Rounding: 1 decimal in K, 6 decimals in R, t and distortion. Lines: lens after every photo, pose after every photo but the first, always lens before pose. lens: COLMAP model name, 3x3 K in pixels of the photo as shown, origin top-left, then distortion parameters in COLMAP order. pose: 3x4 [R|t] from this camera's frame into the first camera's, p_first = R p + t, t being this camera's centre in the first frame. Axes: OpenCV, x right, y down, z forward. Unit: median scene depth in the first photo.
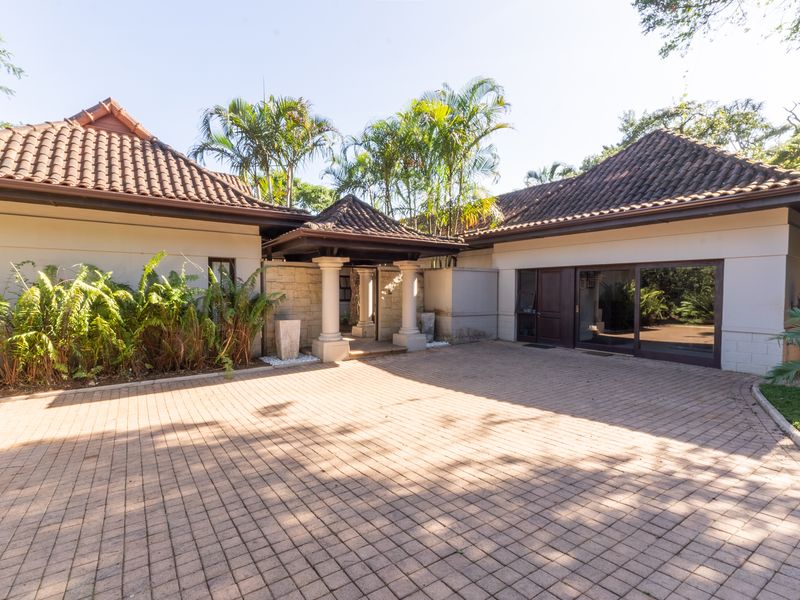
lens RADIAL K [[386.9, 0, 400.0], [0, 386.9, 300.0], [0, 0, 1]] dist [0.002513, 0.000280]
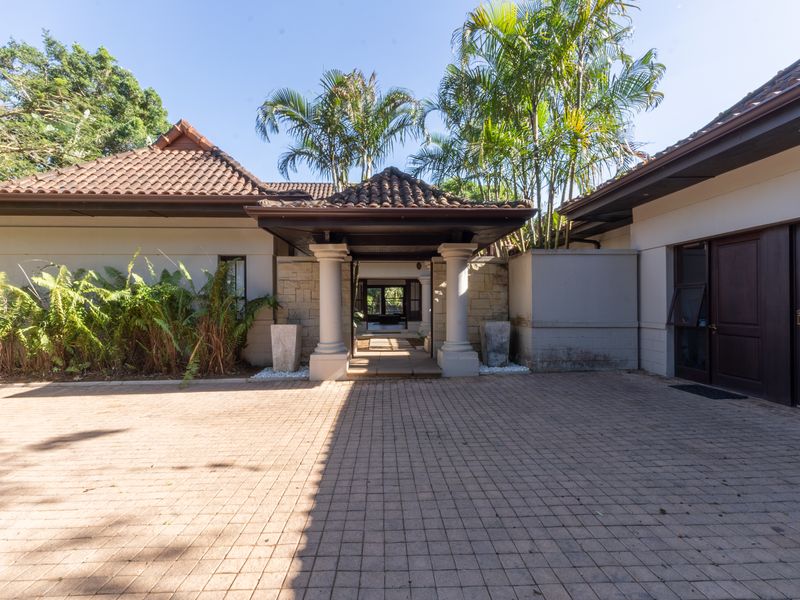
lens RADIAL K [[386.9, 0, 400.0], [0, 386.9, 300.0], [0, 0, 1]] dist [0.002513, 0.000280]
pose [[0.836594, -0.011553, -0.547701, 0.354630], [-0.005764, 0.999537, -0.029889, 0.020878], [0.547793, 0.028162, 0.836140, 0.414787]]
